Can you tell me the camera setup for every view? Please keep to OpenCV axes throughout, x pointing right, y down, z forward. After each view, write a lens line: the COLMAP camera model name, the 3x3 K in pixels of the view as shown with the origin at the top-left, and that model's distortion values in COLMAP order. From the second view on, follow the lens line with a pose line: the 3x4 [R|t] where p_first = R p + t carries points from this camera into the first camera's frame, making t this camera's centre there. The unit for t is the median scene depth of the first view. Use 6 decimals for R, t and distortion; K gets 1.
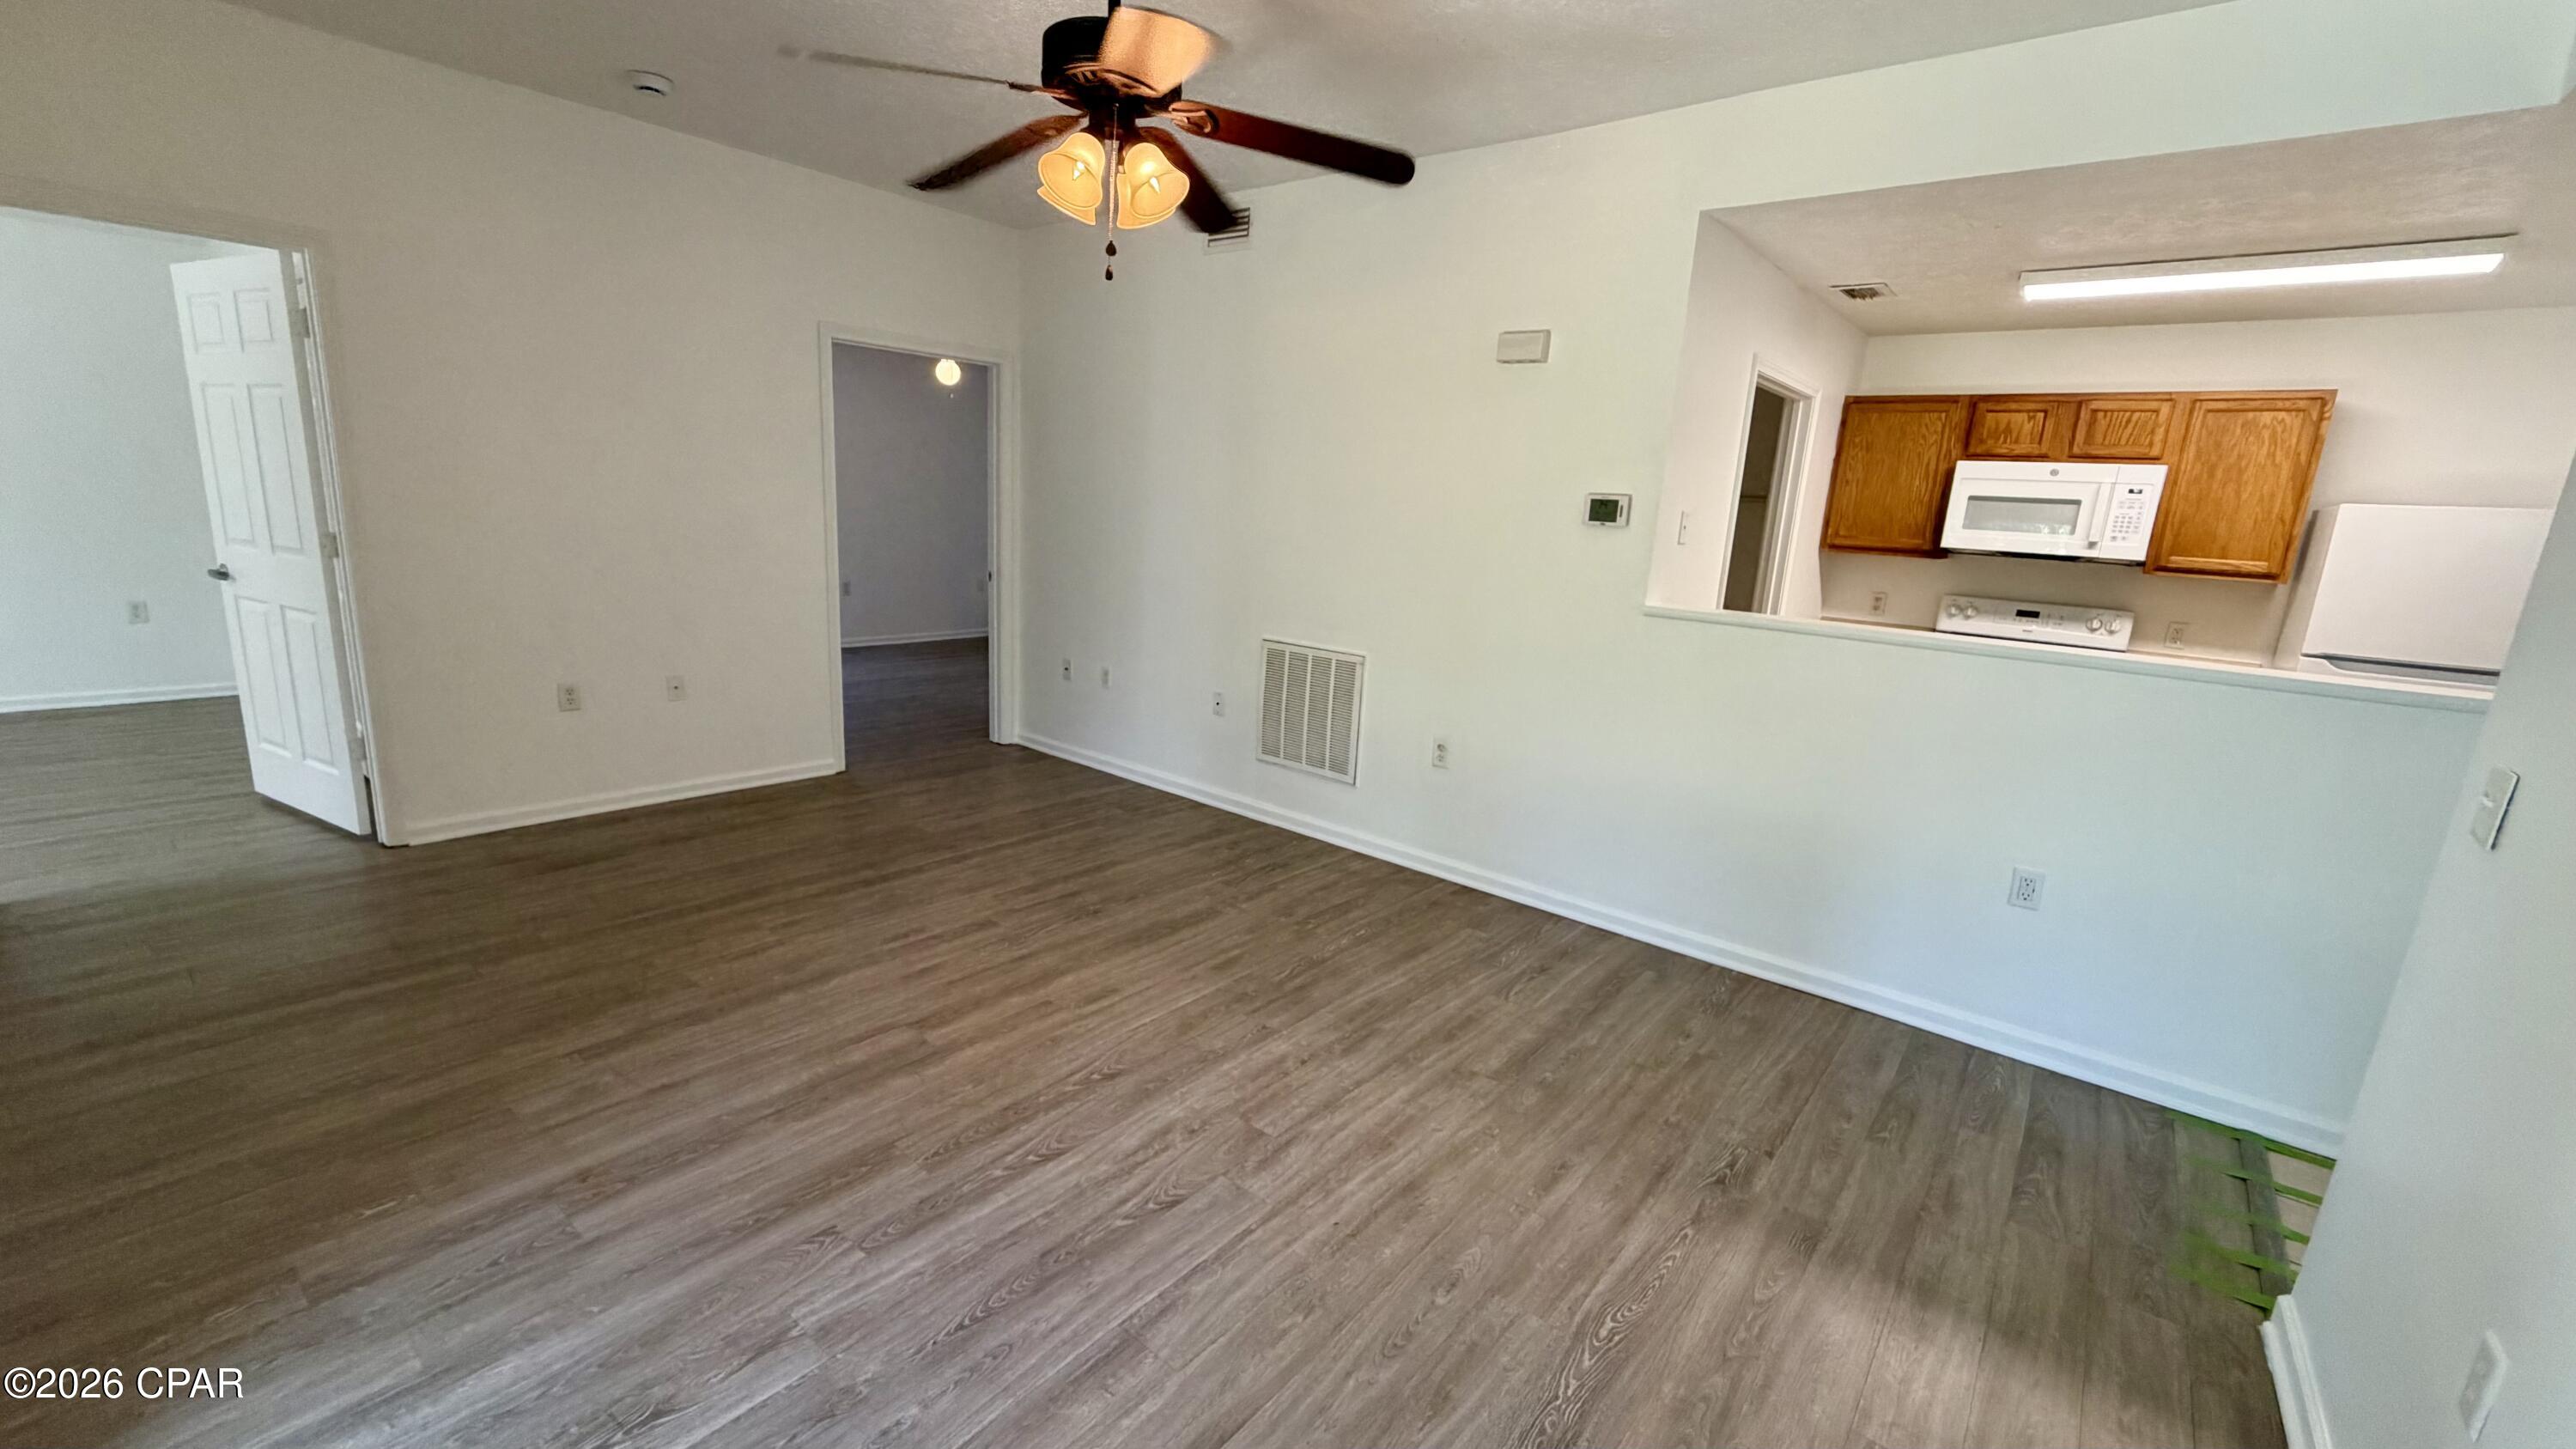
lens RADIAL K [[1030.1, 0, 1281.0], [0, 1030.1, 724.7], [0, 0, 1]] dist [0.000797, -0.000425]
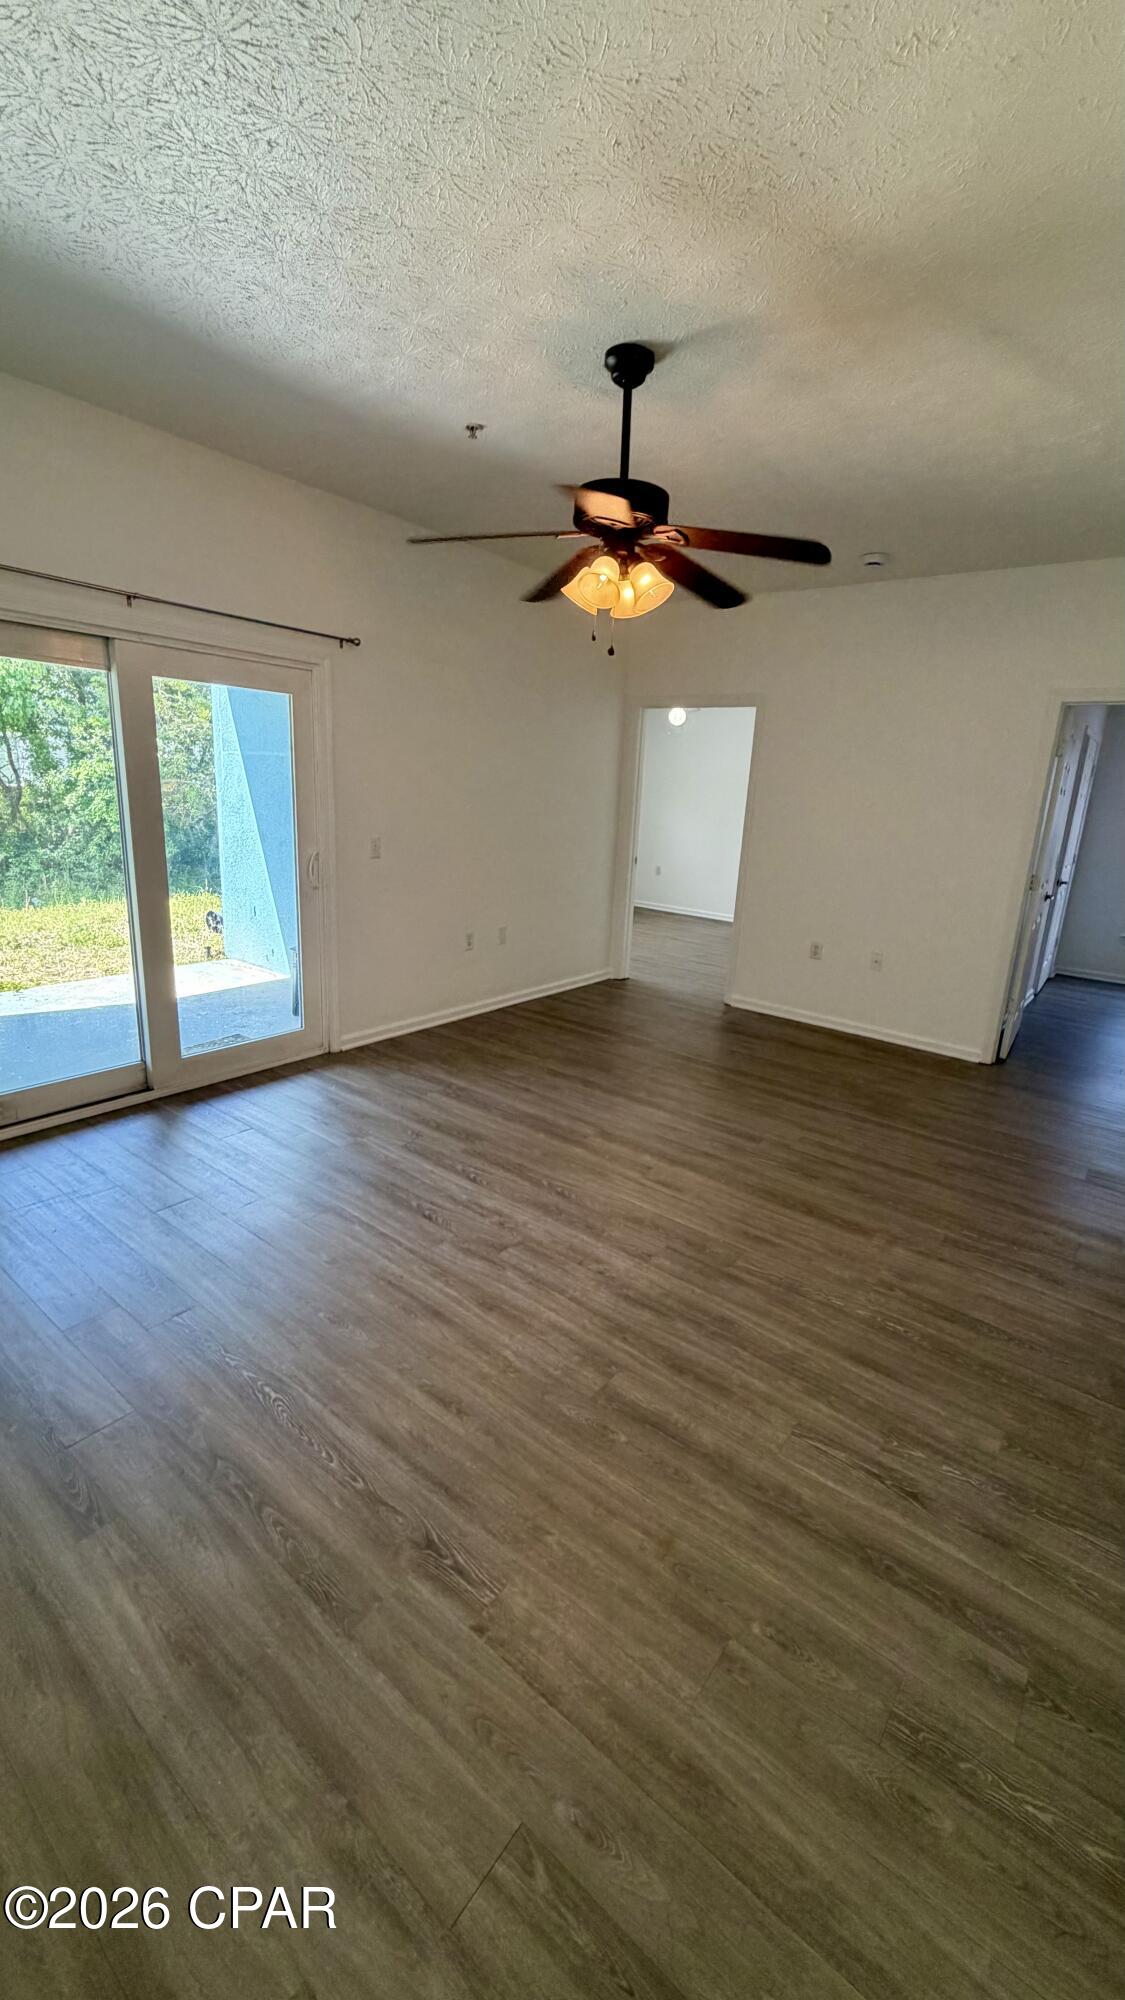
lens RADIAL K [[799.6, 0, 570.0], [0, 799.6, 996.3], [0, 0, 1]] dist [0.000797, -0.000425]
pose [[0.029284, 0.201993, -0.978949, 0.885398], [-0.264588, 0.946002, 0.187280, -0.146033], [0.963917, 0.253534, 0.081147, 0.823187]]
